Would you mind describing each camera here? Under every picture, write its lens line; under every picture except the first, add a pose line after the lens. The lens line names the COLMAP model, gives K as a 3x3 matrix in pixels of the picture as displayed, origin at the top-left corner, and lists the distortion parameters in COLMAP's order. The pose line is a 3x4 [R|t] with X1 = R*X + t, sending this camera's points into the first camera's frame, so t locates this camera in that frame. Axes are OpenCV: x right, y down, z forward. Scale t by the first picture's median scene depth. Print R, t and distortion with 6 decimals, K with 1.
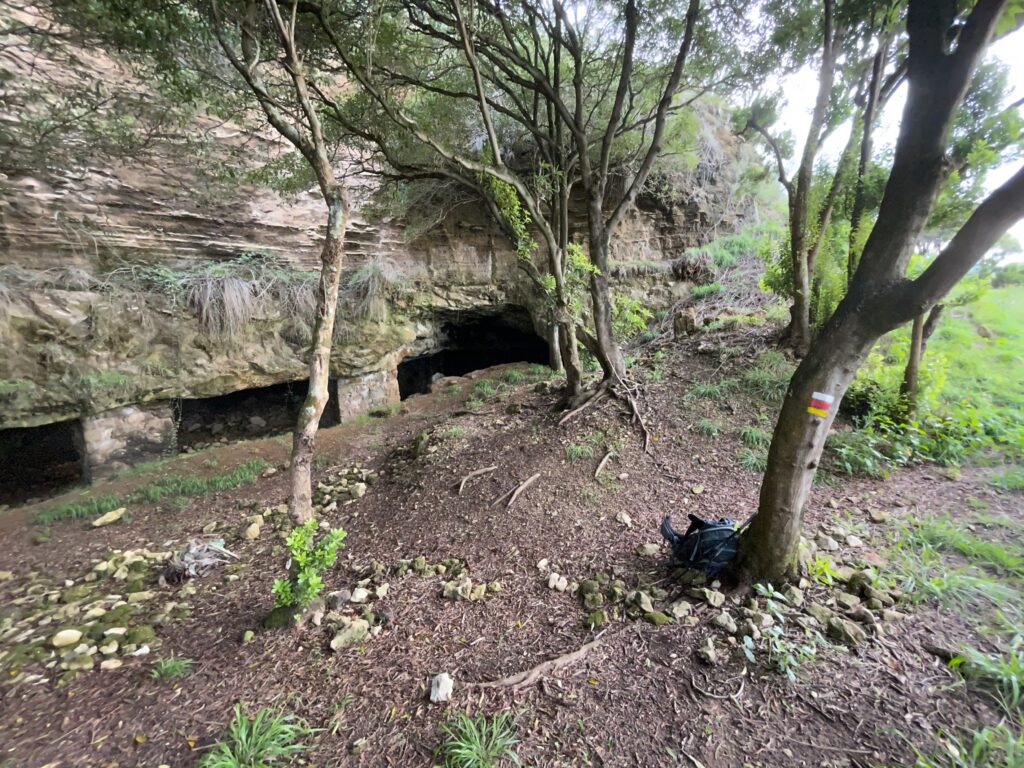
lens RADIAL K [[411.5, 0, 512.4], [0, 411.5, 383.7], [0, 0, 1]] dist [-0.001705, -0.000313]
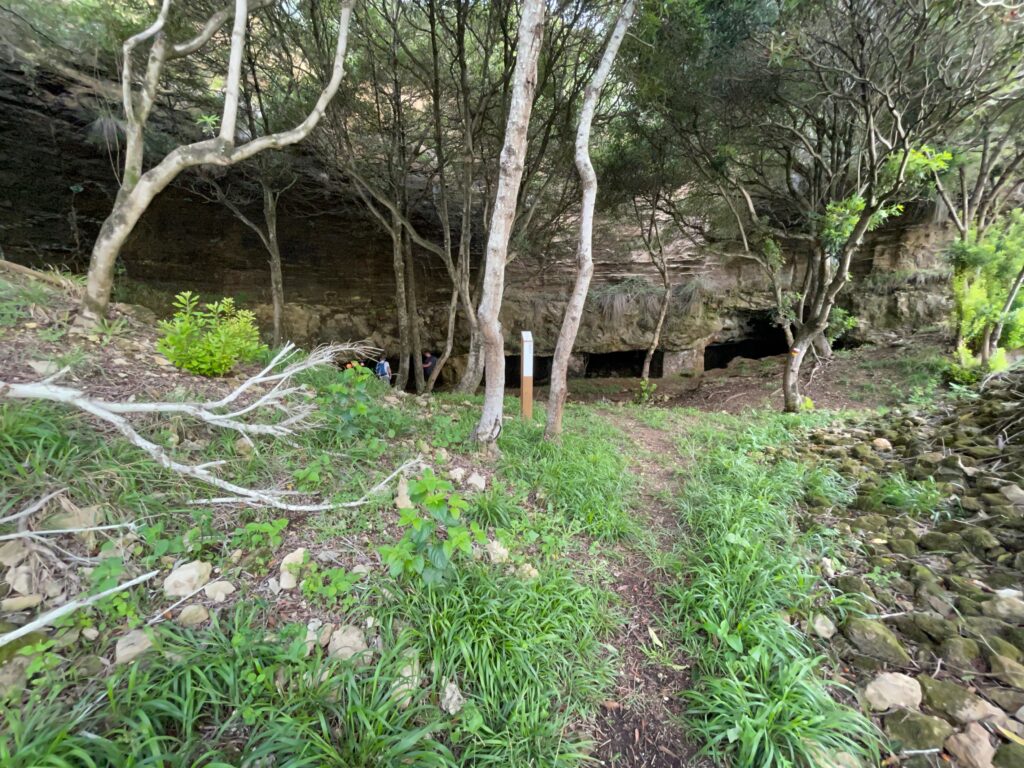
lens RADIAL K [[411.5, 0, 512.3], [0, 411.5, 384.0], [0, 0, 1]] dist [-0.001705, -0.000313]
pose [[0.715078, 0.137327, -0.685423, 0.271648], [-0.118694, 0.990129, 0.074547, 0.063481], [0.688895, 0.028049, 0.724319, -0.577706]]
